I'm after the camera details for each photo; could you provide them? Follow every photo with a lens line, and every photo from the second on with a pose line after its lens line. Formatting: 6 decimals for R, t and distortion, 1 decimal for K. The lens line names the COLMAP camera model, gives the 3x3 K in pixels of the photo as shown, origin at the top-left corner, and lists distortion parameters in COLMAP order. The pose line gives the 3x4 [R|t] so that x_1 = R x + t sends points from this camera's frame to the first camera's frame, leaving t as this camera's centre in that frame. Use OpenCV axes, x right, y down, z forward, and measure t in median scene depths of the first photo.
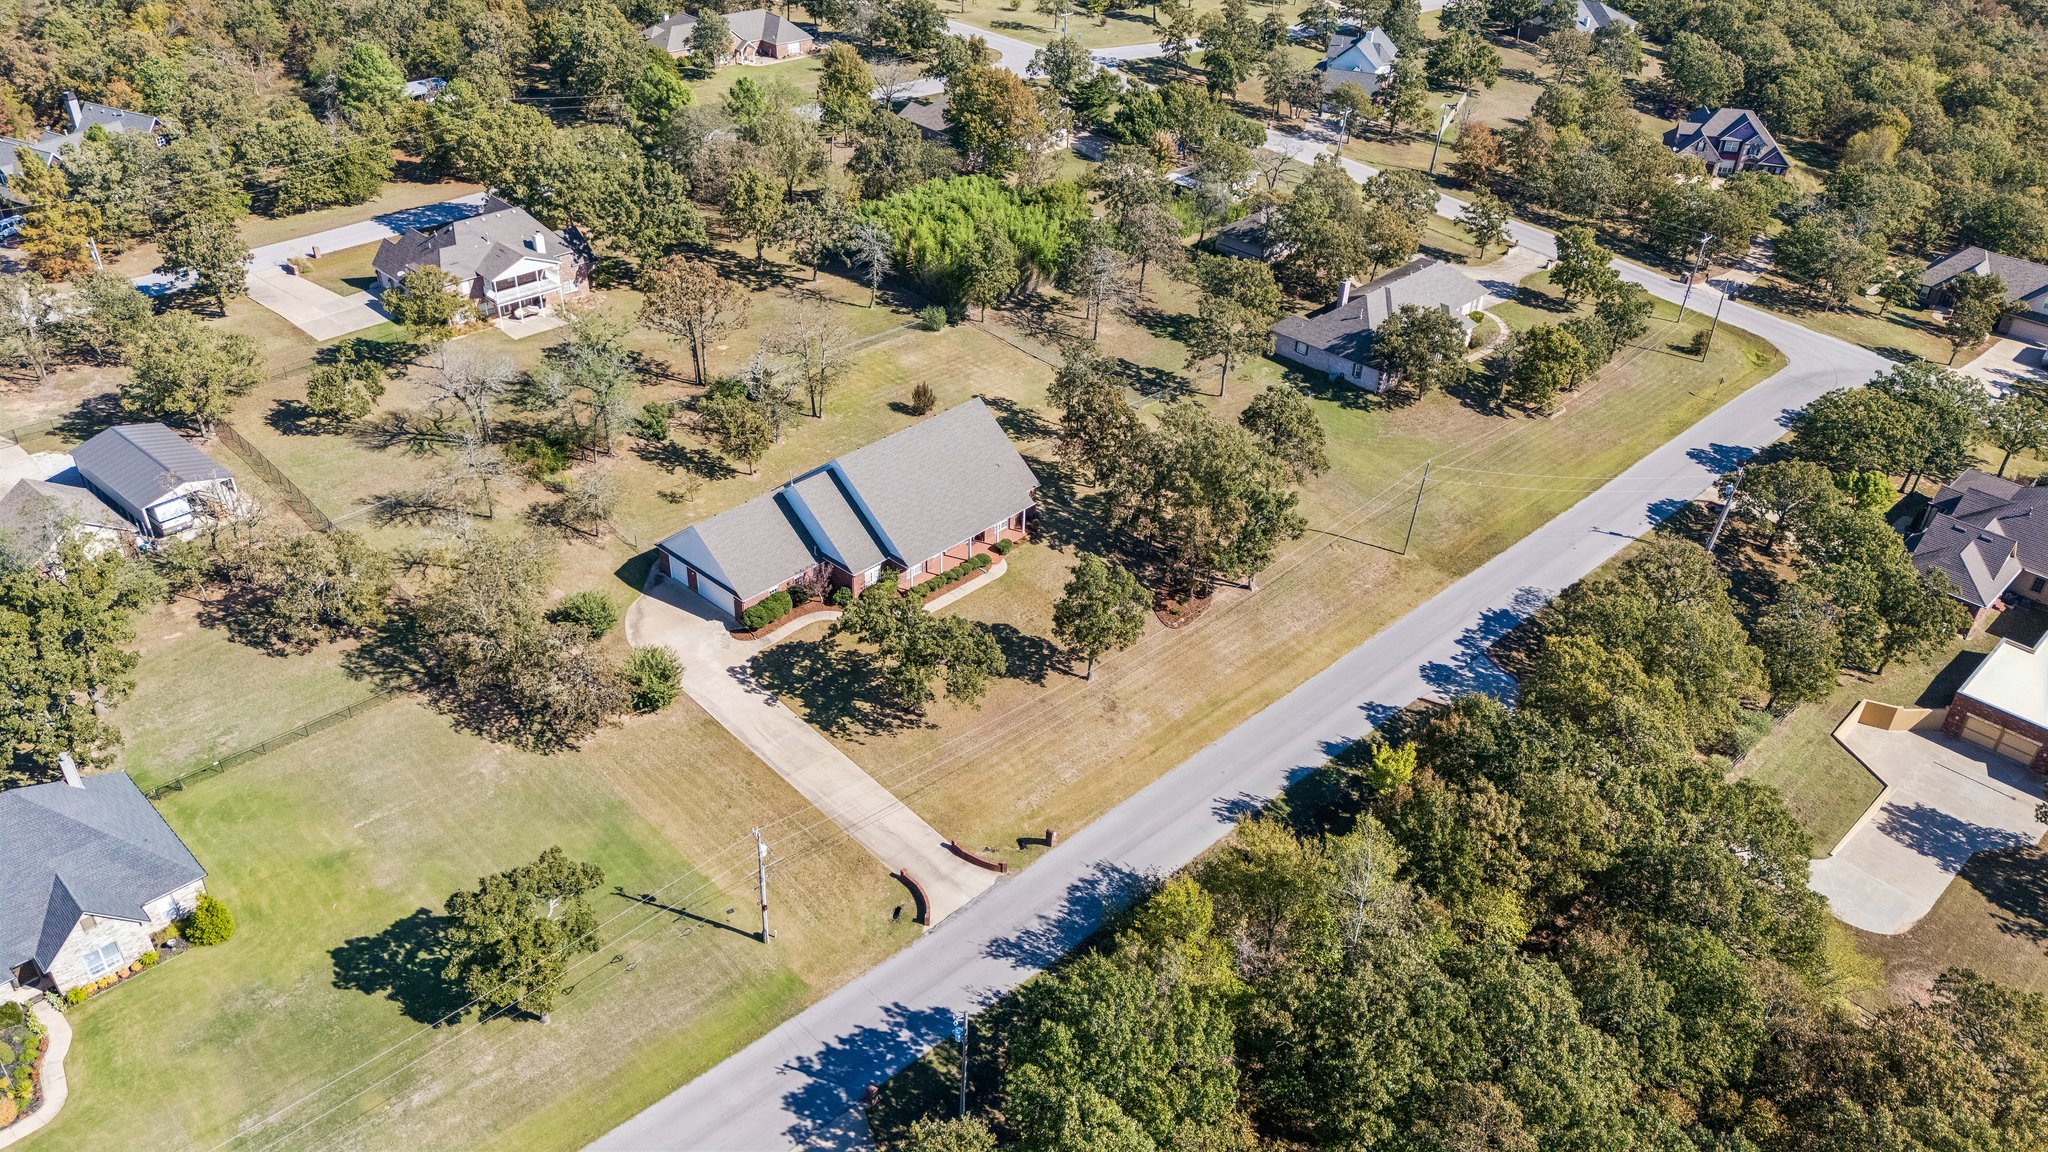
lens RADIAL K [[1651.5, 0, 1025.6], [0, 1651.5, 410.8], [0, 0, 1]] dist [0.062292, -0.069908]
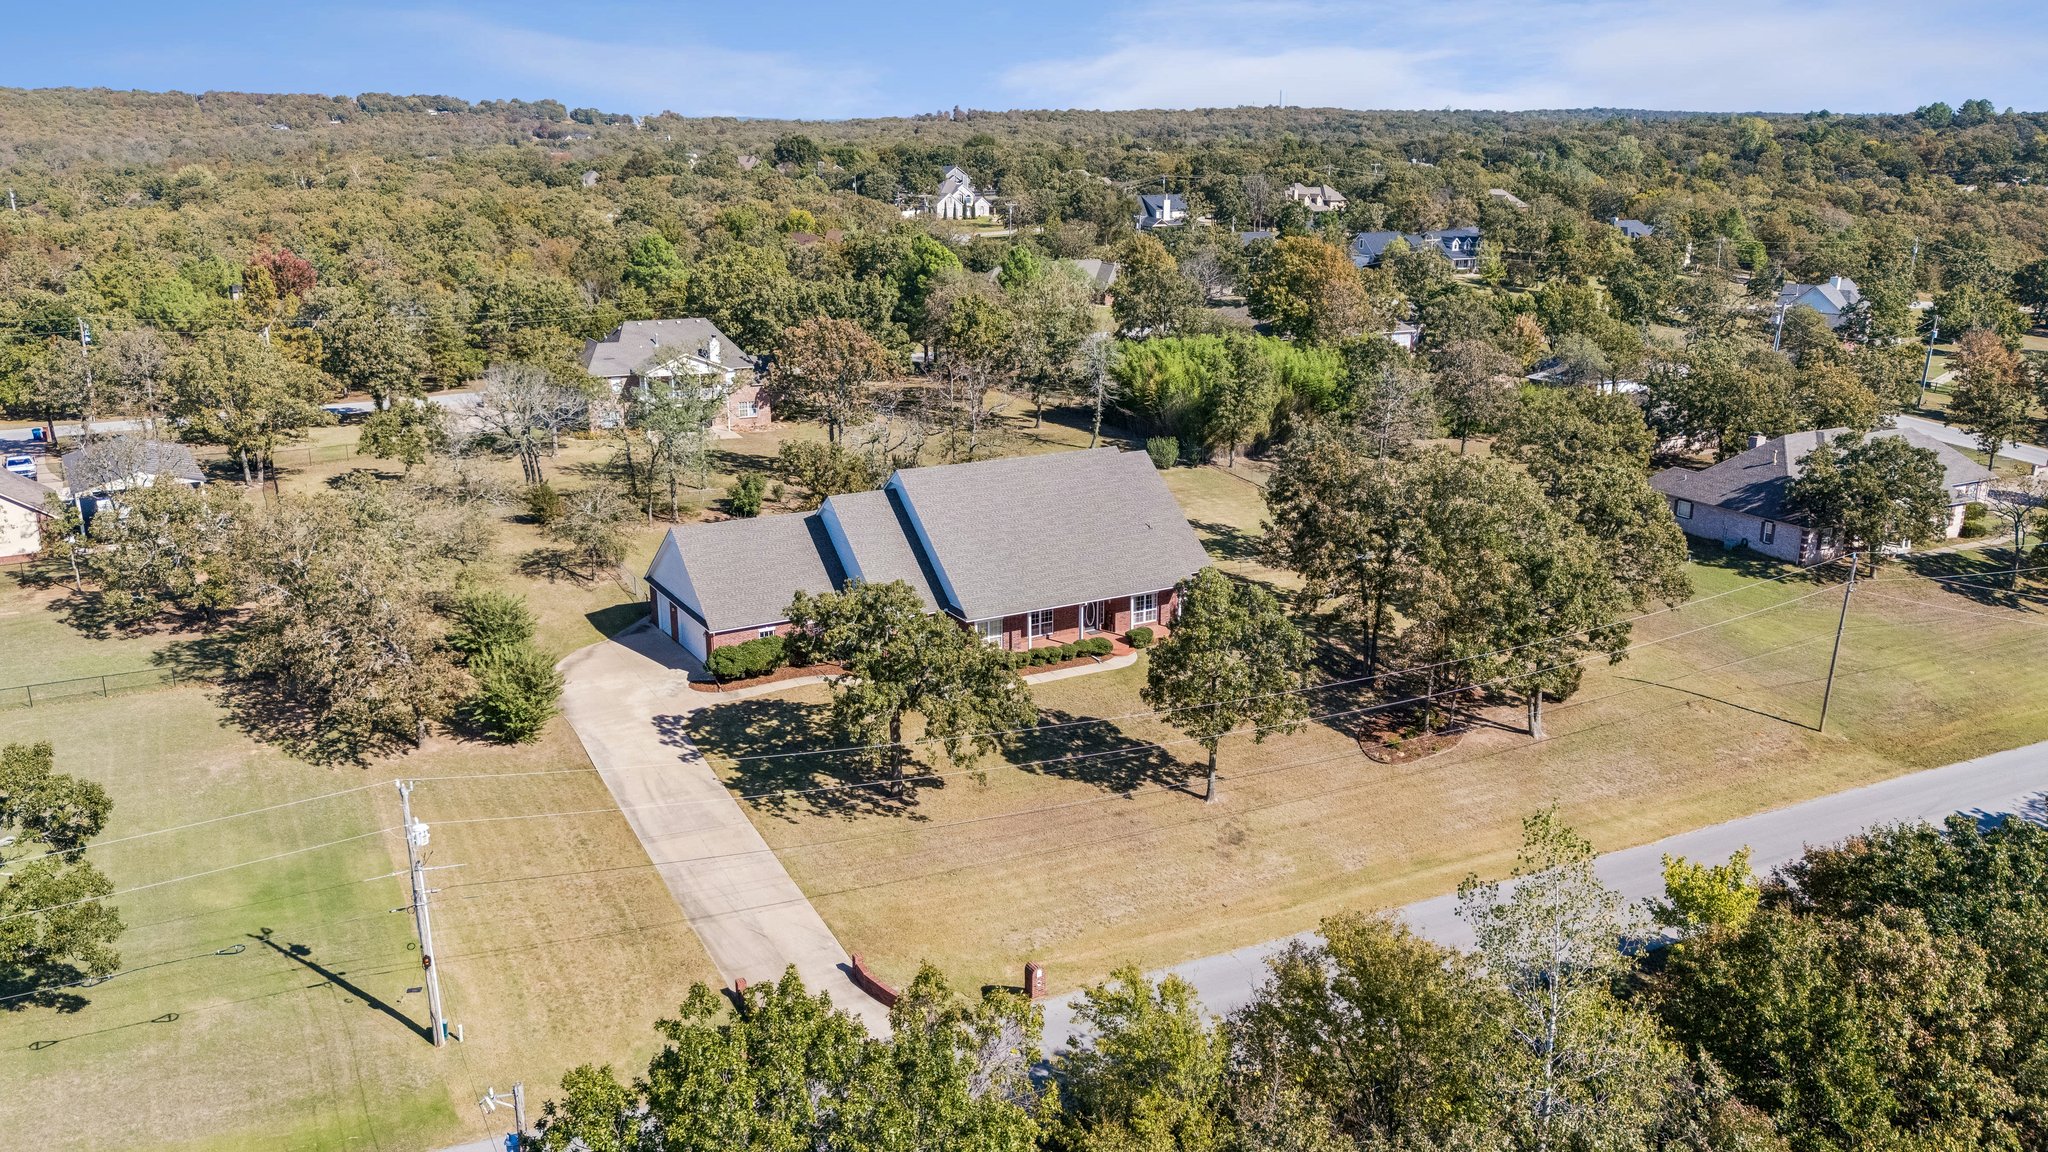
lens RADIAL K [[1651.5, 0, 1025.6], [0, 1651.5, 410.8], [0, 0, 1]] dist [0.062292, -0.069908]
pose [[0.957662, 0.027928, -0.286536, 0.142782], [-0.110255, 0.954982, -0.275416, 0.200767], [0.265945, 0.295347, 0.917629, 0.391115]]
